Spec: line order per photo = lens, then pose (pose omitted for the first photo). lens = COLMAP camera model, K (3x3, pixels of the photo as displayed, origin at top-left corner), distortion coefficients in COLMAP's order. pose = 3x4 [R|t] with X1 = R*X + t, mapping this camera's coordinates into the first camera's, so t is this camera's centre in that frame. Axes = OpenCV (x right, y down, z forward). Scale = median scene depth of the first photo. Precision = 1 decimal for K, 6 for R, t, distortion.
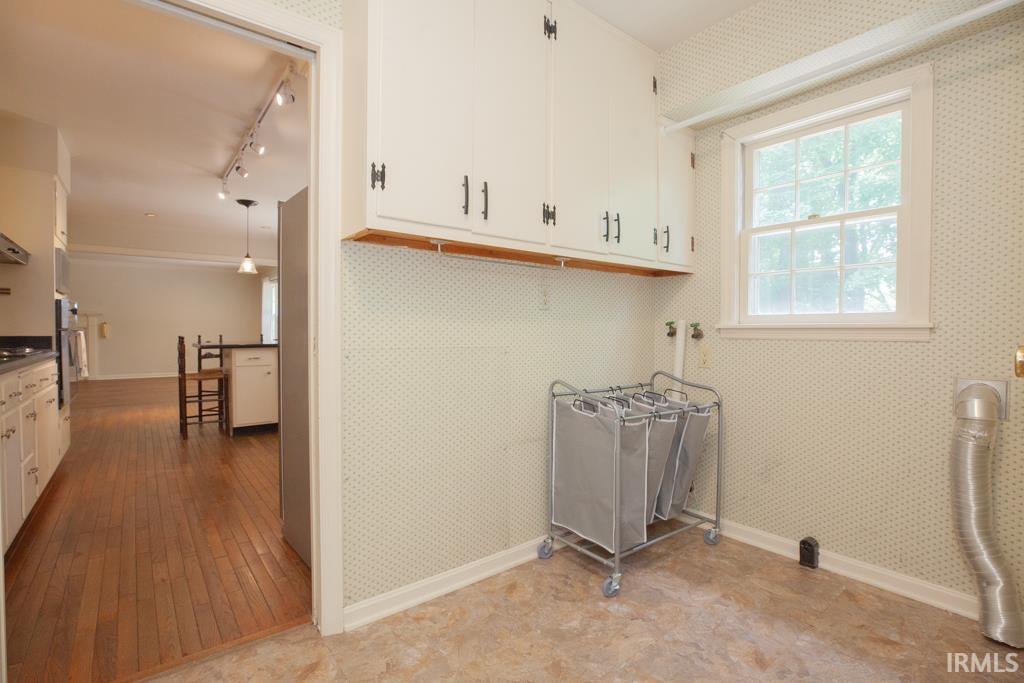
lens RADIAL K [[490.9, 0, 512.0], [0, 490.9, 341.5], [0, 0, 1]] dist [-0.000178, -0.000032]
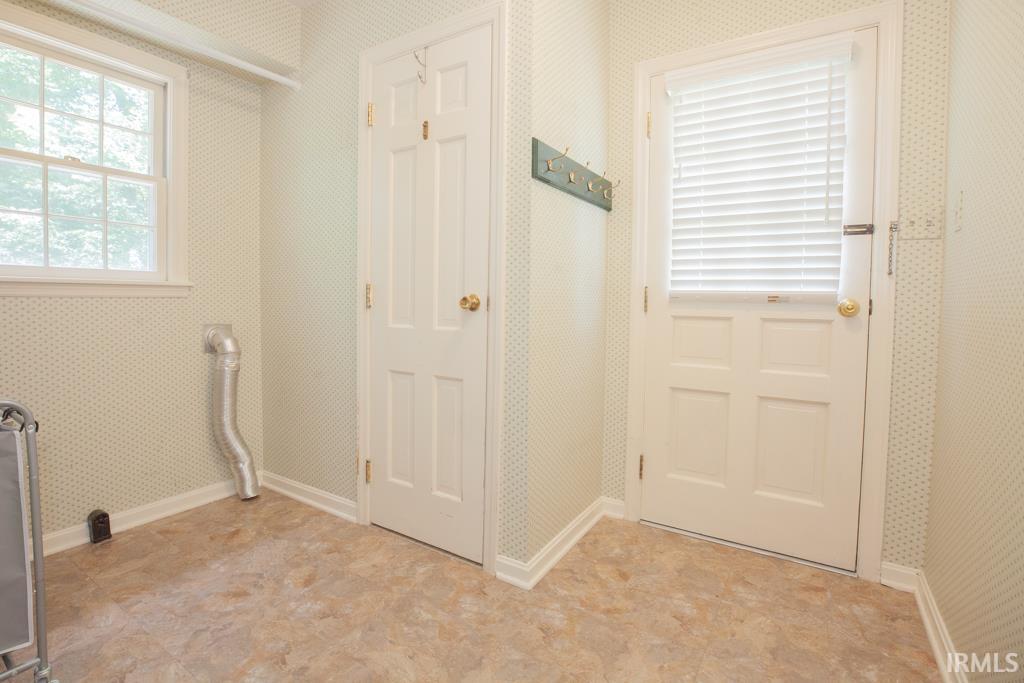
lens RADIAL K [[479.5, 0, 511.2], [0, 479.5, 314.1], [0, 0, 1]] dist [-0.026289, 0.000237]
pose [[-0.337181, -0.037476, 0.940693, -0.534846], [-0.002335, 0.999238, 0.038972, -0.006957], [-0.941437, 0.010944, -0.337012, 0.636145]]
